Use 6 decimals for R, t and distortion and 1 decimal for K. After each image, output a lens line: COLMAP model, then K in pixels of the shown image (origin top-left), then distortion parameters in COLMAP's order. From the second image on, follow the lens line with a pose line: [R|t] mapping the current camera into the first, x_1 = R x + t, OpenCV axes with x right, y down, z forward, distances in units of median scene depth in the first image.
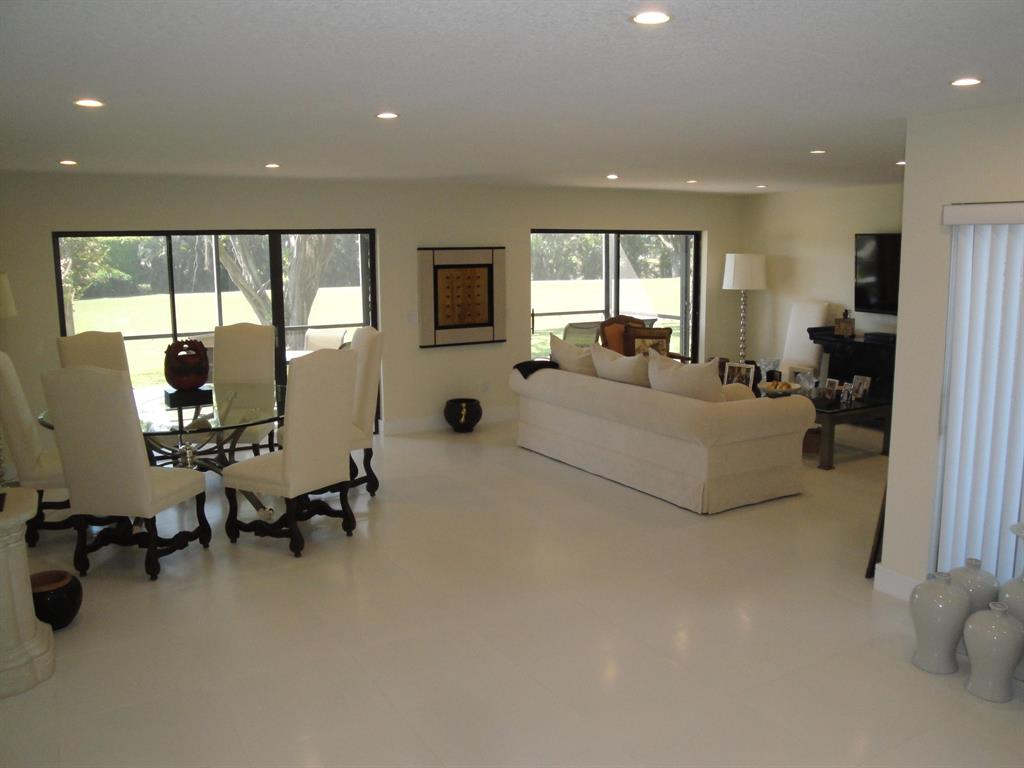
lens RADIAL K [[850.6, 0, 515.2], [0, 850.6, 384.1], [0, 0, 1]] dist [-0.155175, 0.138592]
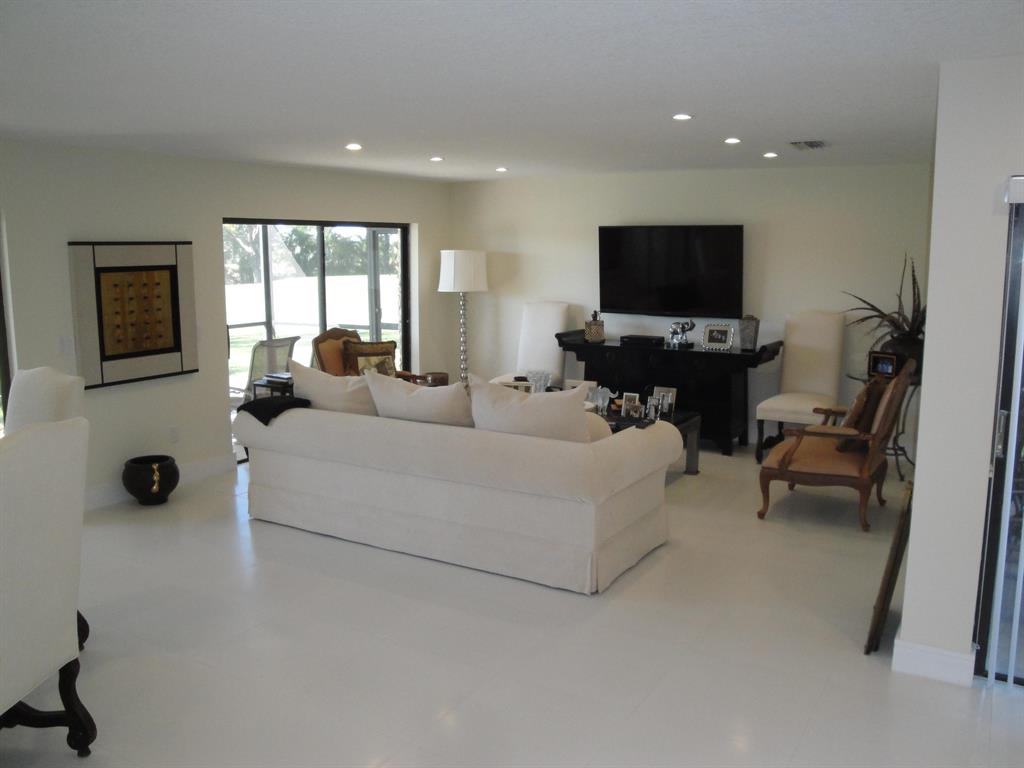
lens RADIAL K [[850.6, 0, 521.7], [0, 850.6, 384.4], [0, 0, 1]] dist [-0.155175, 0.138592]
pose [[0.873687, -0.069236, 0.481536, -0.116152], [0.071493, 0.997347, 0.013686, -0.029564], [-0.481206, 0.022469, 0.876319, 0.245114]]
